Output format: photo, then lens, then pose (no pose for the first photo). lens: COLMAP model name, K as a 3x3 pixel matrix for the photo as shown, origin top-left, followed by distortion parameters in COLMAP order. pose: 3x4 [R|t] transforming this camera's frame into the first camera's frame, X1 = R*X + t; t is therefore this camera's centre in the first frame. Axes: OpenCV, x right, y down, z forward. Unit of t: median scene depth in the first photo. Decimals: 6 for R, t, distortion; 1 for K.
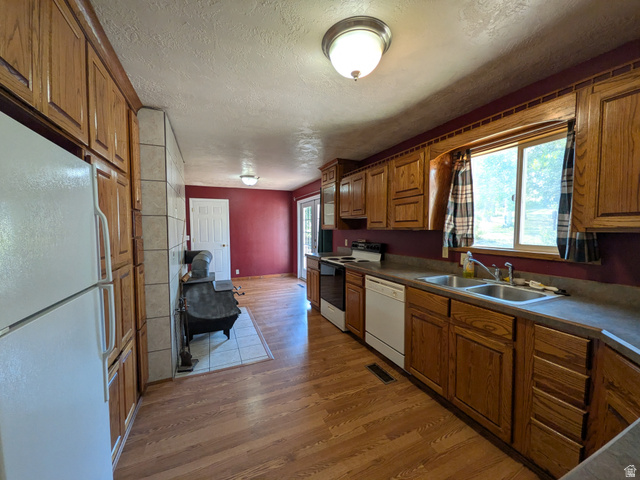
lens RADIAL K [[252.9, 0, 320.5], [0, 252.9, 241.7], [0, 0, 1]] dist [0.009402, -0.004711]
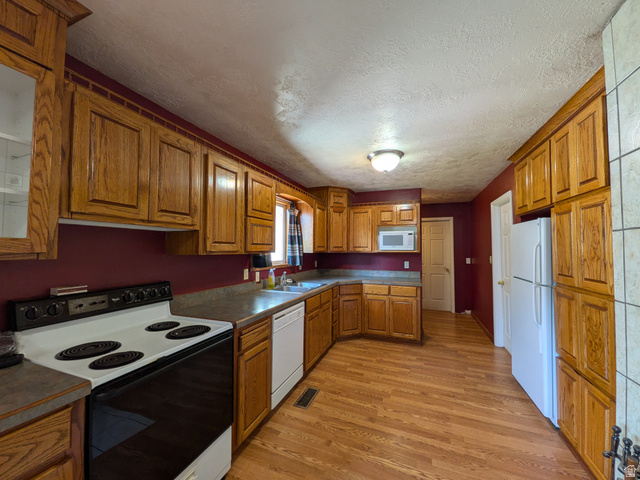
lens RADIAL K [[252.9, 0, 320.5], [0, 252.9, 241.7], [0, 0, 1]] dist [0.009402, -0.004711]
pose [[-0.707670, 0.020734, 0.706239, -0.524251], [0.034372, 0.999396, 0.005101, -0.098442], [-0.705707, 0.027885, -0.707955, 1.670193]]
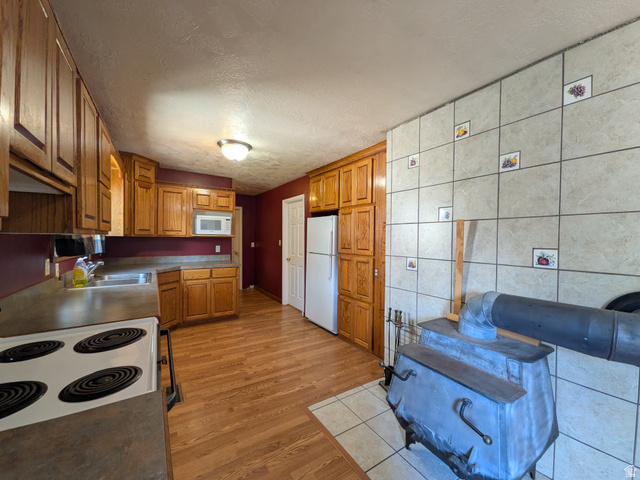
lens RADIAL K [[252.9, 0, 320.5], [0, 252.9, 241.7], [0, 0, 1]] dist [0.009402, -0.004711]
pose [[-0.986960, -0.005481, -0.160875, -0.134803], [-0.016007, 0.997808, 0.064203, -0.090552], [0.160170, 0.065941, -0.984884, 1.955535]]
